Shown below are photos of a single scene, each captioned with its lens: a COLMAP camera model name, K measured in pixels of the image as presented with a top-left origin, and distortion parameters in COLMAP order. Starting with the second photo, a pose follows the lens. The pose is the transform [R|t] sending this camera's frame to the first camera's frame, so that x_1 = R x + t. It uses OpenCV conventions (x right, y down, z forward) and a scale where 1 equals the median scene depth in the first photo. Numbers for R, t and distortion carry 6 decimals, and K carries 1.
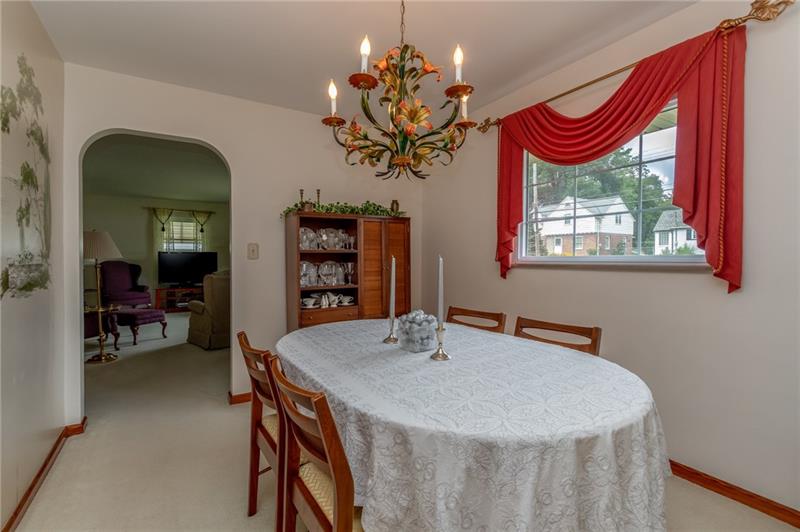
lens RADIAL K [[366.4, 0, 395.1], [0, 366.4, 266.2], [0, 0, 1]] dist [0.003469, 0.000602]
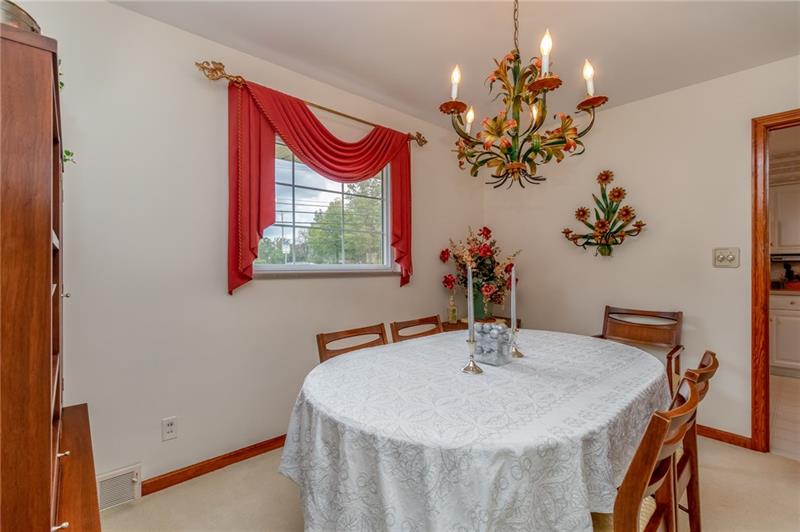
lens RADIAL K [[366.4, 0, 395.1], [0, 366.4, 266.2], [0, 0, 1]] dist [0.003469, 0.000602]
pose [[-0.170584, 0.003651, 0.985336, -0.683860], [0.023350, 0.999727, 0.000338, -0.024170], [-0.985066, 0.023065, -0.170623, 1.150860]]
